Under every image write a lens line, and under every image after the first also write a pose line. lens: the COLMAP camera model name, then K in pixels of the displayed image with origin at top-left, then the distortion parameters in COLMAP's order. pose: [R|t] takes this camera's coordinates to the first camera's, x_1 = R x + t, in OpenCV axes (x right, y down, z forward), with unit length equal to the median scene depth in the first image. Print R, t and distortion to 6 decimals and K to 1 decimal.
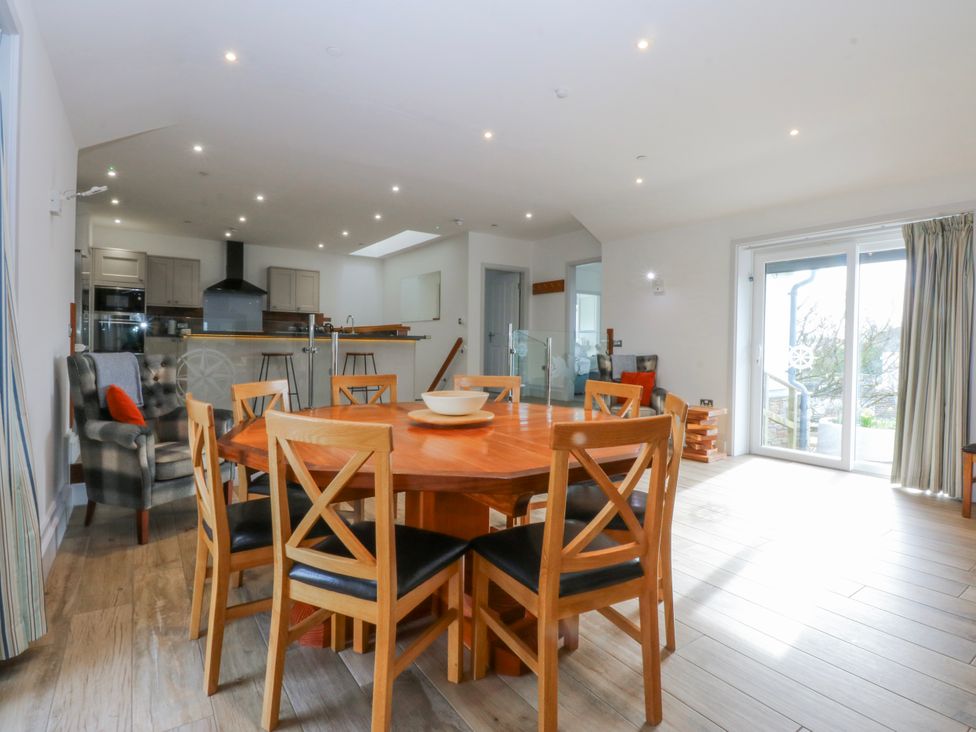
lens RADIAL K [[507.1, 0, 491.6], [0, 507.1, 353.3], [0, 0, 1]] dist [0.003346, -0.013567]
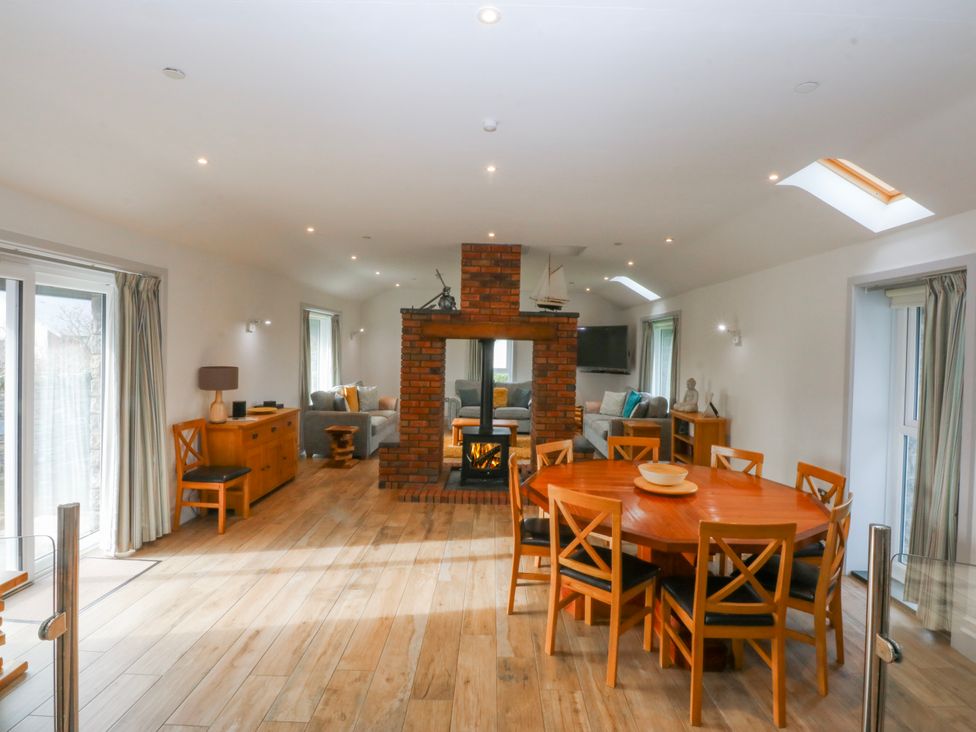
lens RADIAL K [[507.1, 0, 491.6], [0, 507.1, 353.3], [0, 0, 1]] dist [0.003346, -0.013567]
pose [[-0.816102, -0.041354, 0.576427, -0.144810], [-0.027623, 0.999088, 0.032567, -0.083391], [-0.577248, 0.010655, -0.816500, 0.725631]]
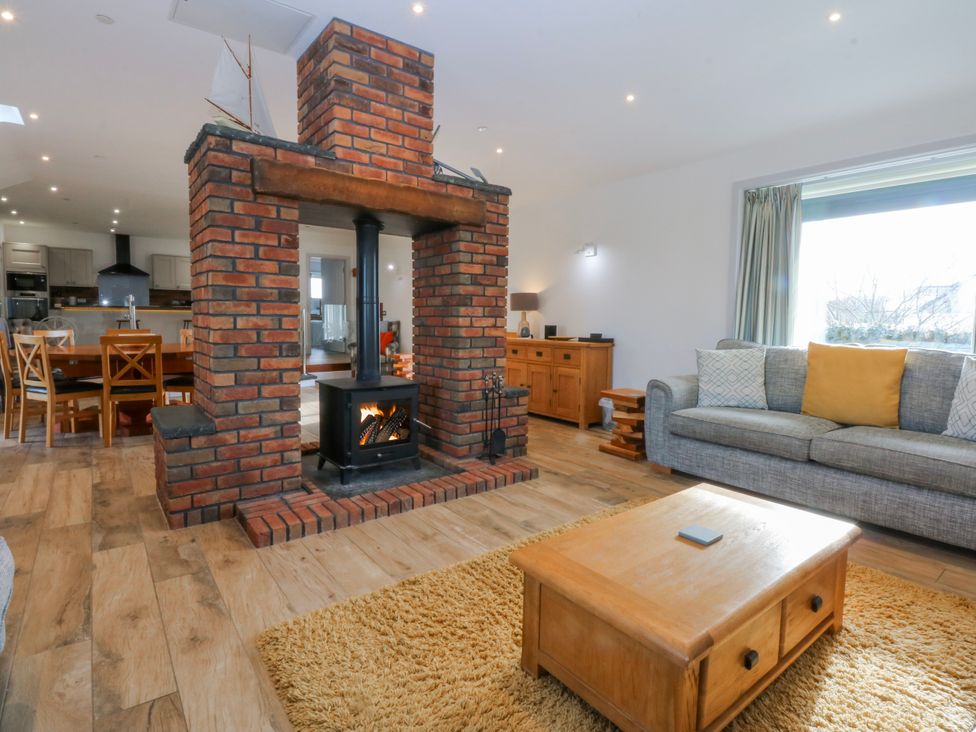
lens RADIAL K [[507.1, 0, 491.6], [0, 507.1, 353.3], [0, 0, 1]] dist [0.003346, -0.013567]
pose [[0.998666, -0.006559, 0.051221, 0.404992], [0.003722, 0.998464, 0.055287, 0.013624], [-0.051505, -0.055022, 0.997156, -0.383997]]
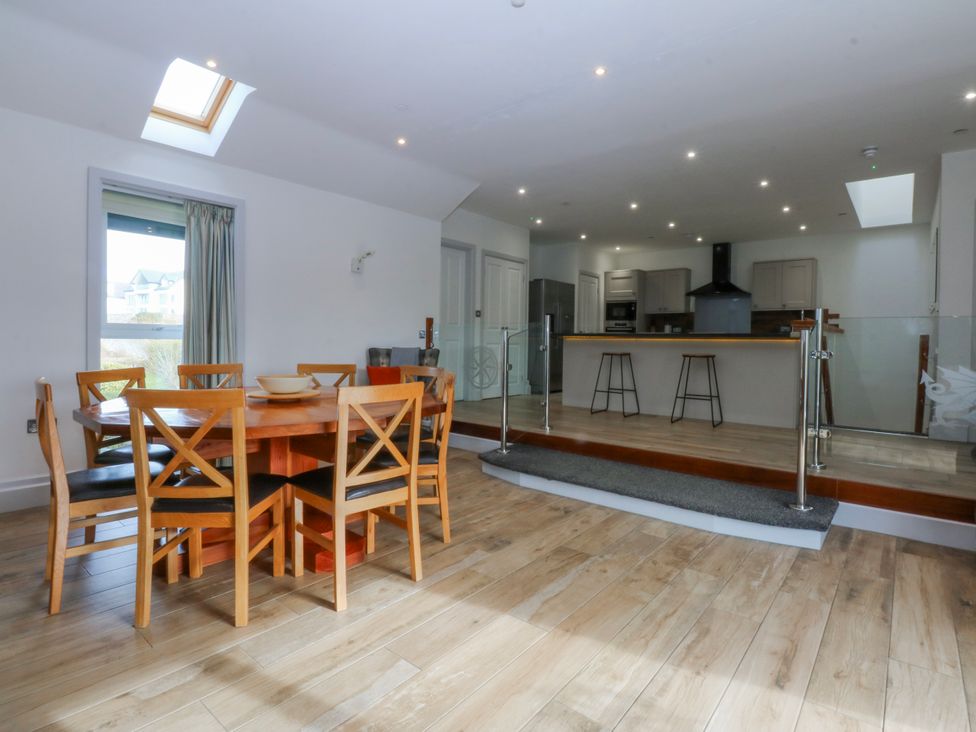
lens RADIAL K [[507.1, 0, 491.6], [0, 507.1, 353.3], [0, 0, 1]] dist [0.003346, -0.013567]
pose [[0.265994, 0.013104, -0.963886, 0.379718], [-0.025523, 0.999653, 0.006547, 0.000266], [0.963637, 0.022860, 0.266237, 0.340937]]
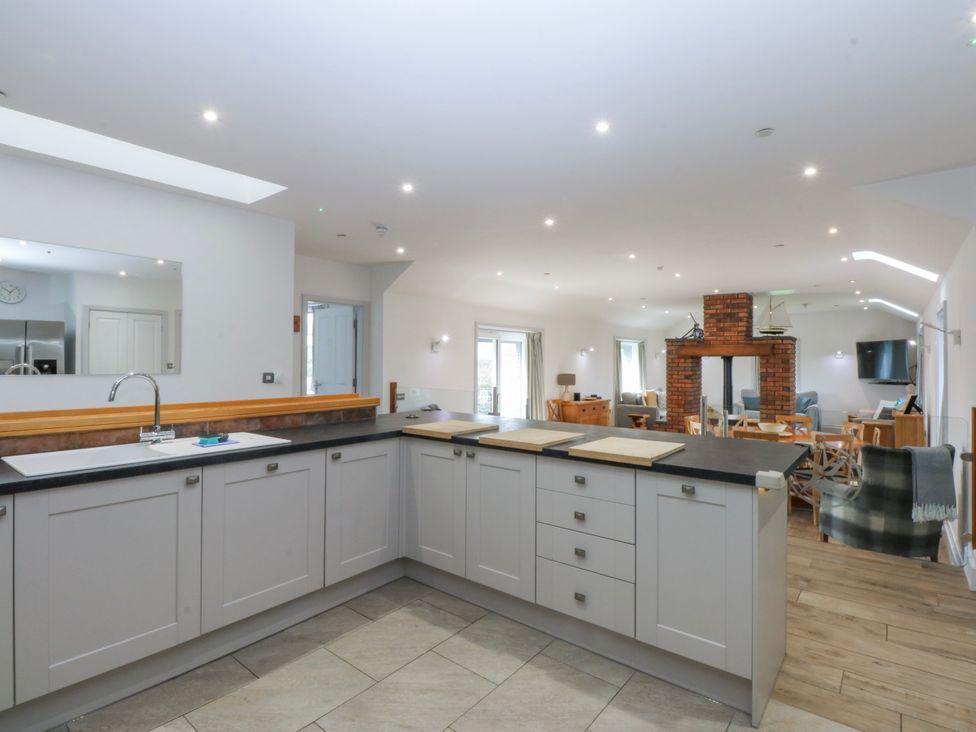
lens RADIAL K [[507.1, 0, 491.6], [0, 507.1, 353.3], [0, 0, 1]] dist [0.003346, -0.013567]
pose [[-0.284817, -0.001437, 0.958581, -0.655943], [0.003631, 0.999990, 0.002578, -0.091425], [-0.958575, 0.004215, -0.284809, 0.942271]]
